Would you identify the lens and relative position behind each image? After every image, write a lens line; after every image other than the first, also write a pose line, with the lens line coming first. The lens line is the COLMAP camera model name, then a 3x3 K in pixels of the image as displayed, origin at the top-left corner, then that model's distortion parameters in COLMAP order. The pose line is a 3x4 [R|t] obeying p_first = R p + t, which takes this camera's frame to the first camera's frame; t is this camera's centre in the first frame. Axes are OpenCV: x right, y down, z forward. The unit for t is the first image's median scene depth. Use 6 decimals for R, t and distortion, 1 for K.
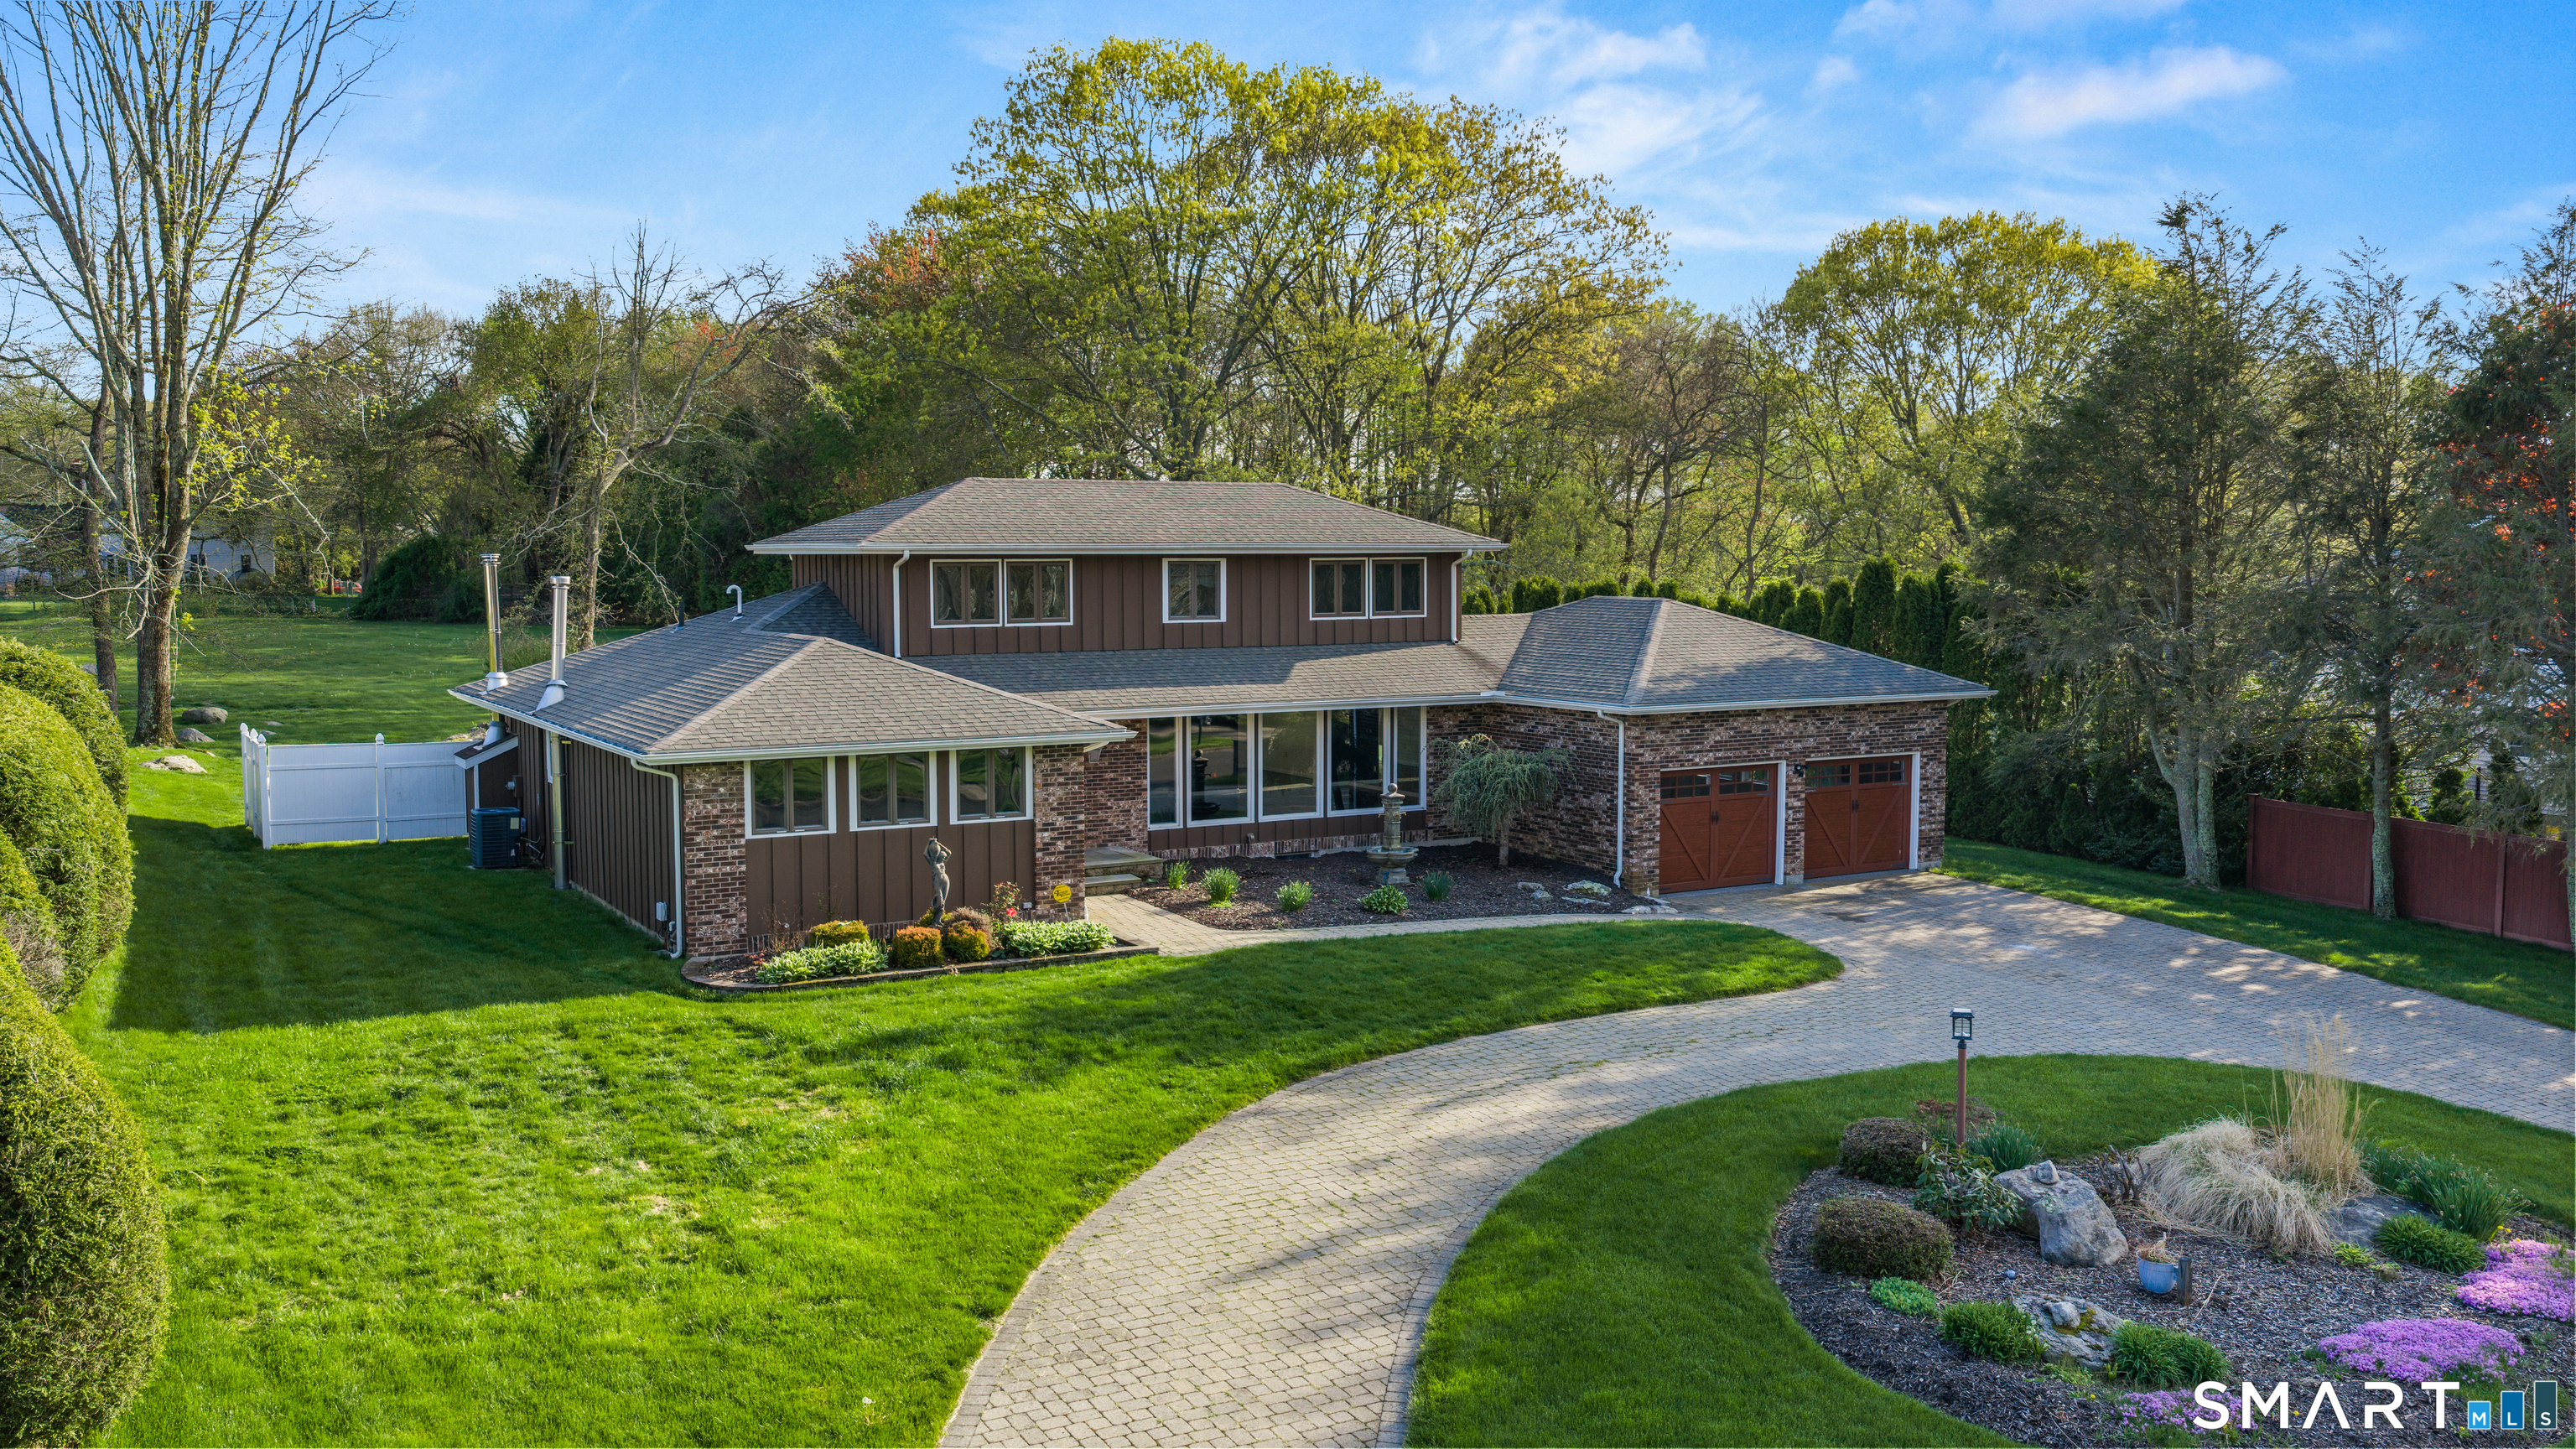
lens RADIAL K [[2156.0, 0, 1288.0], [0, 2156.0, 724.5], [0, 0, 1]] dist [0.005025, 0.000717]
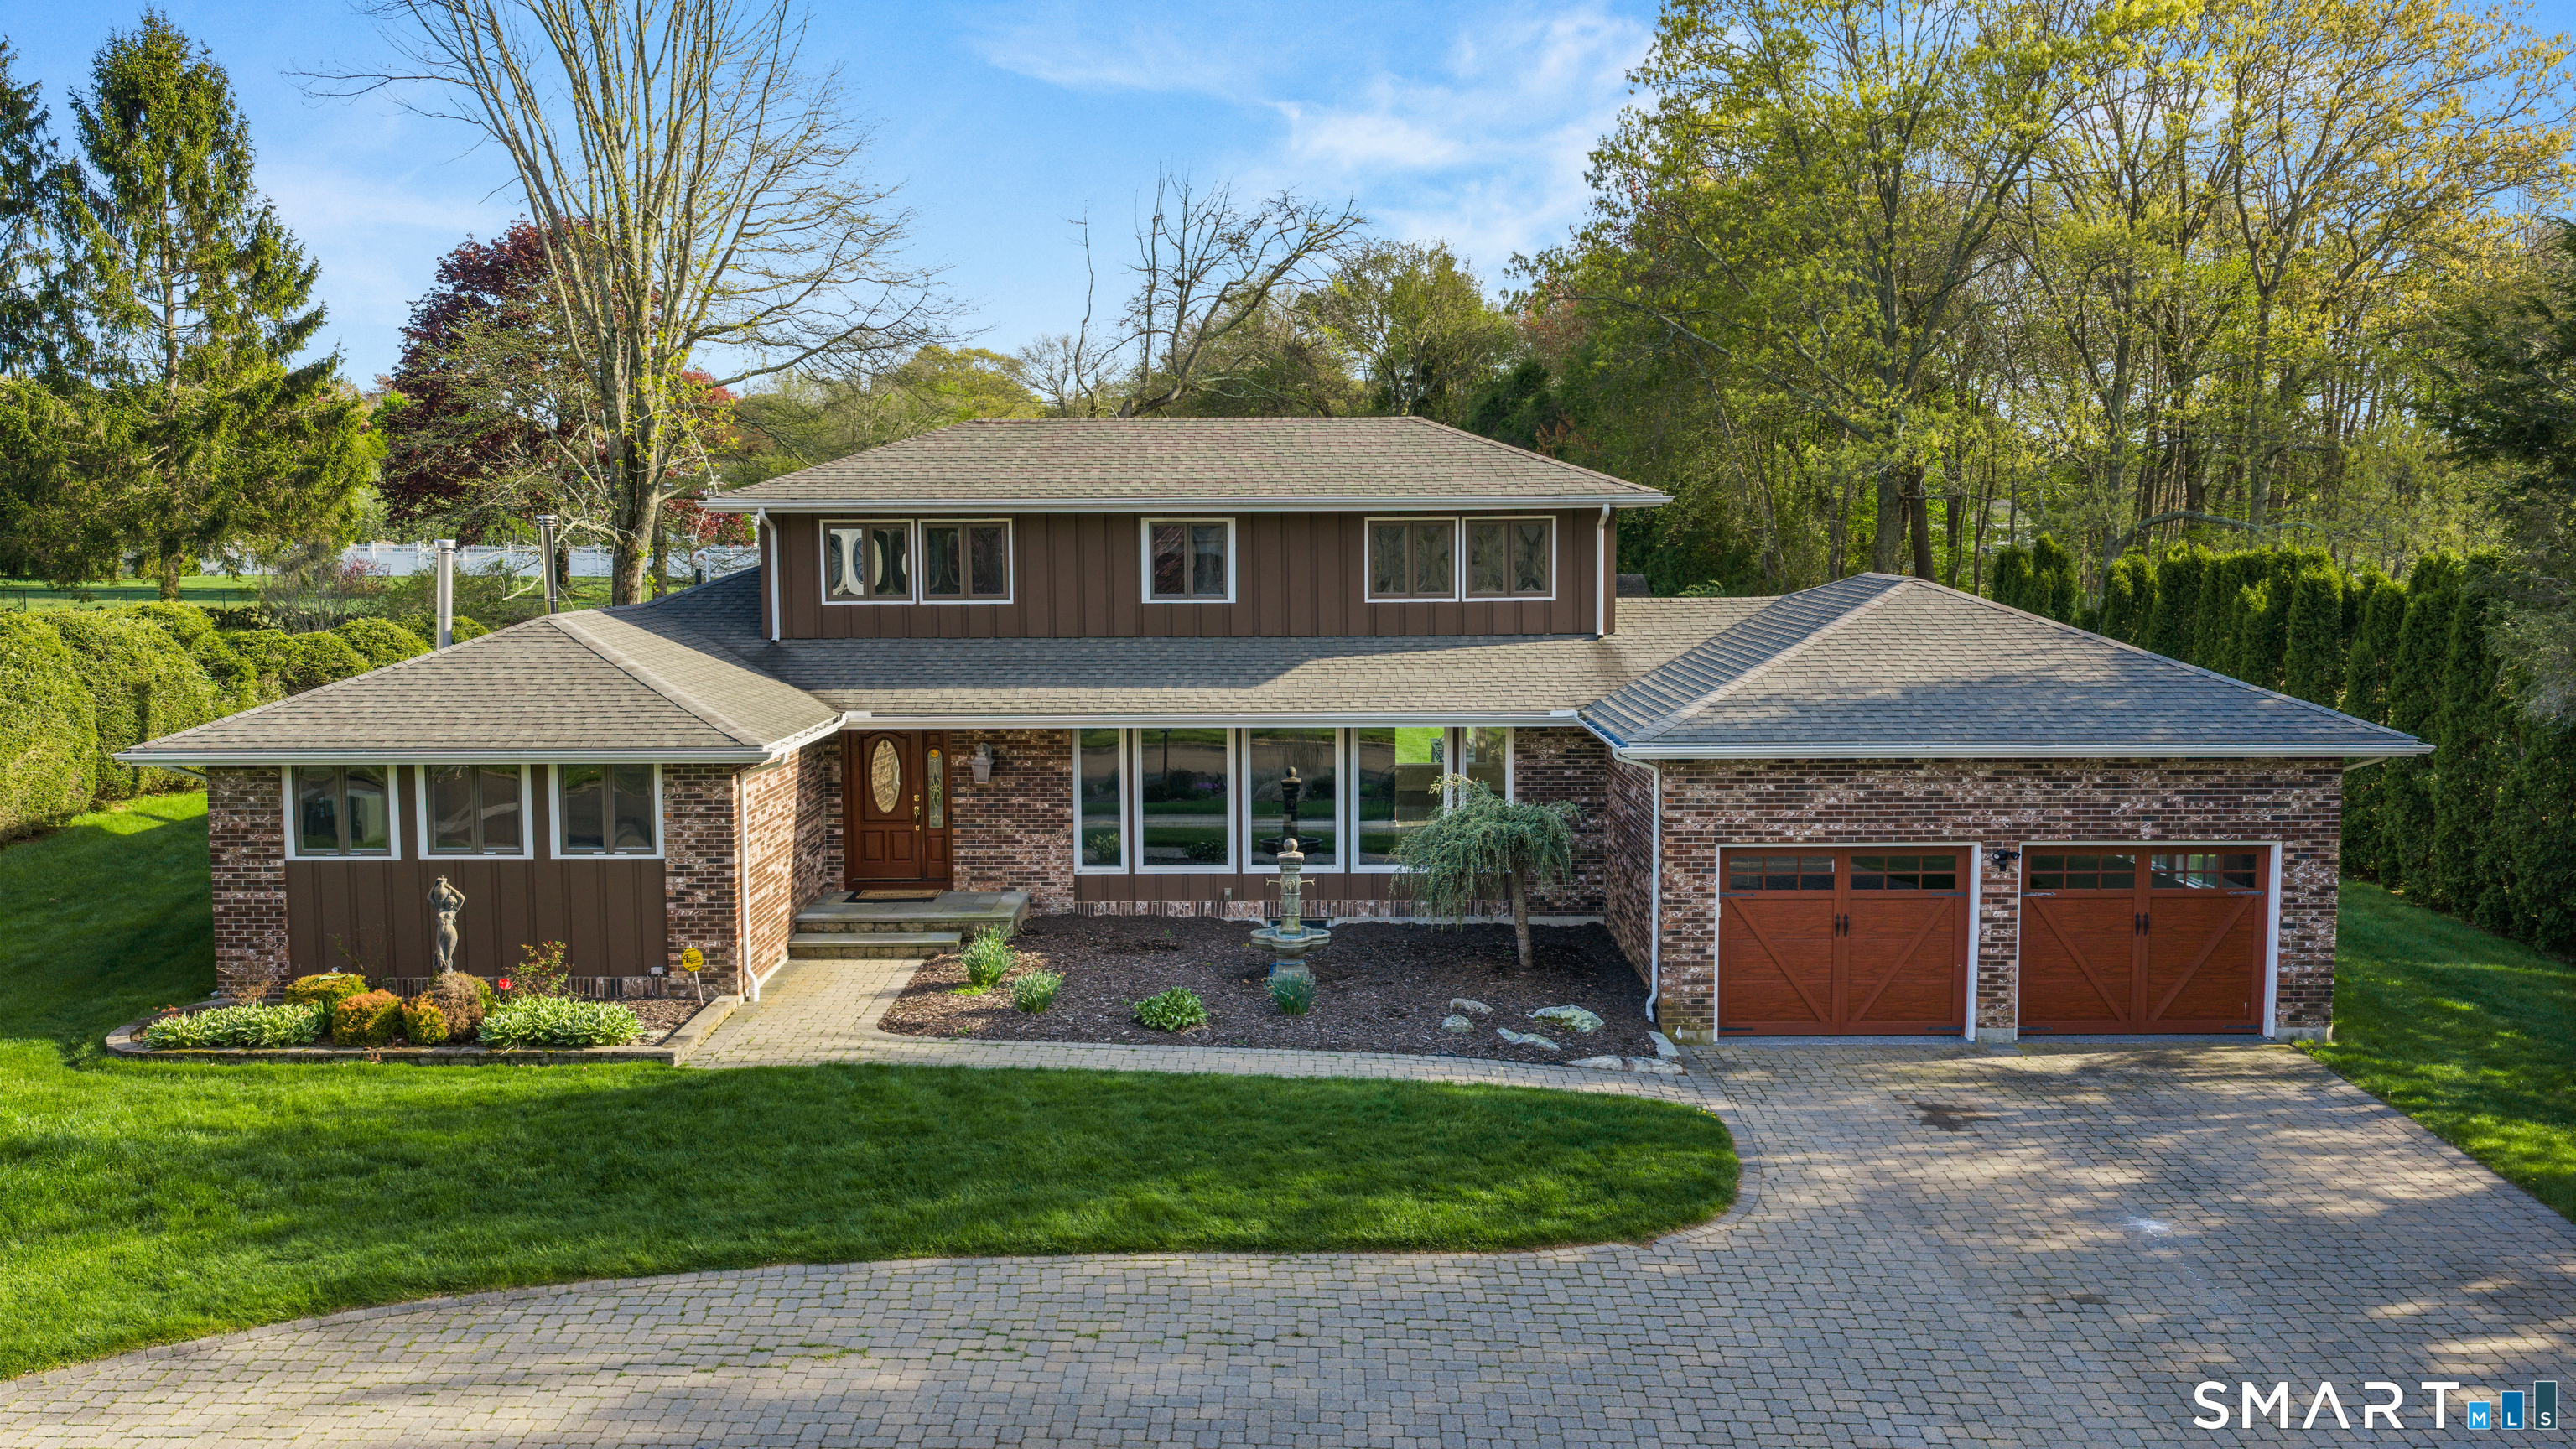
lens RADIAL K [[2156.0, 0, 1288.0], [0, 2156.0, 724.5], [0, 0, 1]] dist [0.005025, 0.000717]
pose [[0.863108, 0.046533, -0.502872, 0.376586], [-0.037420, 0.998901, 0.028206, -0.027788], [0.503632, -0.005528, 0.863901, 0.372671]]
